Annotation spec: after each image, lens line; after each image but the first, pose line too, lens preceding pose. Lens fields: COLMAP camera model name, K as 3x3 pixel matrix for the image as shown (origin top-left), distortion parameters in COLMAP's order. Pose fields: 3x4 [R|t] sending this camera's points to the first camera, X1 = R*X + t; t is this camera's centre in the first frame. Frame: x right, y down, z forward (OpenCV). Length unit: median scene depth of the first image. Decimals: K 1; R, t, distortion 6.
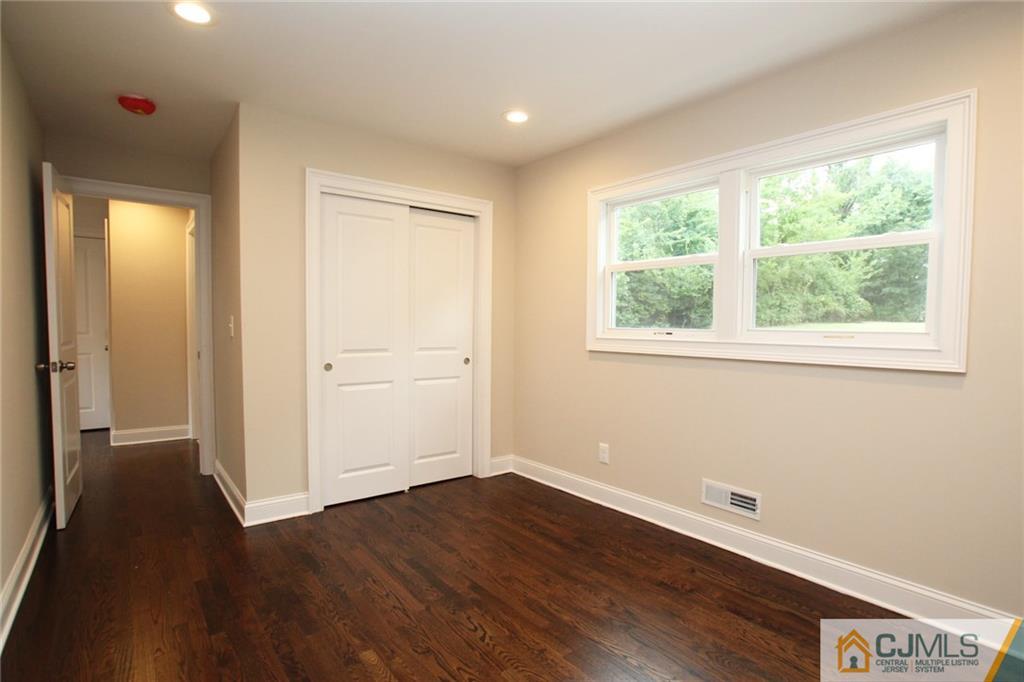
lens RADIAL K [[509.9, 0, 523.7], [0, 509.9, 344.7], [0, 0, 1]] dist [-0.017963, 0.000241]
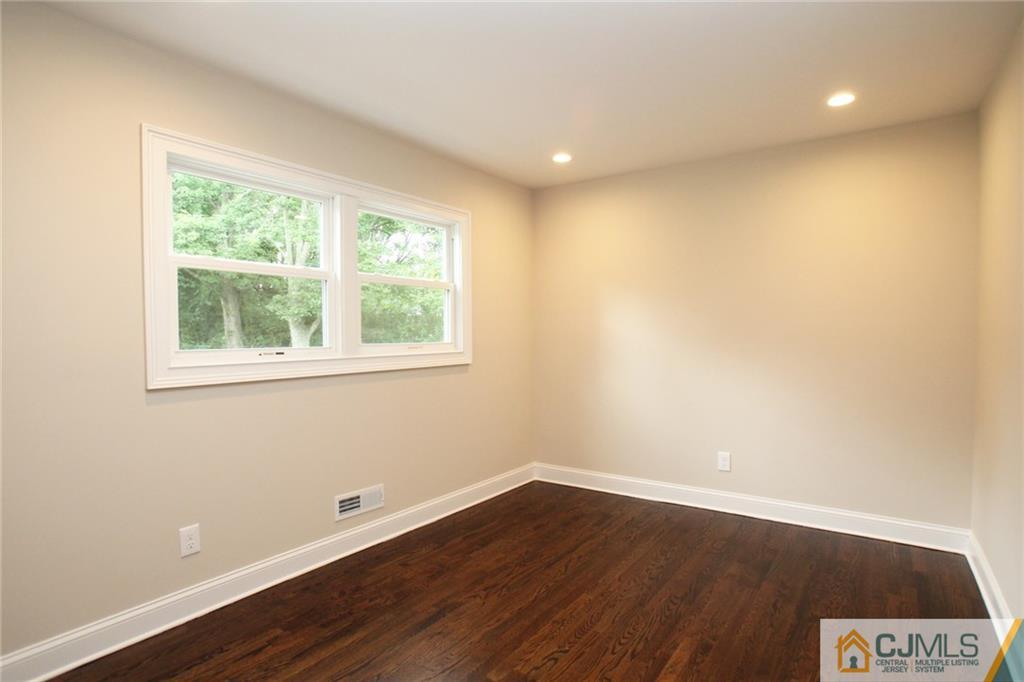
lens RADIAL K [[528.7, 0, 517.5], [0, 528.7, 345.7], [0, 0, 1]] dist [-0.086516, 0.045890]
pose [[-0.264384, -0.023549, 0.964130, -0.744549], [0.049024, 0.998081, 0.037822, -0.054576], [-0.963171, 0.057265, -0.262722, 0.952078]]
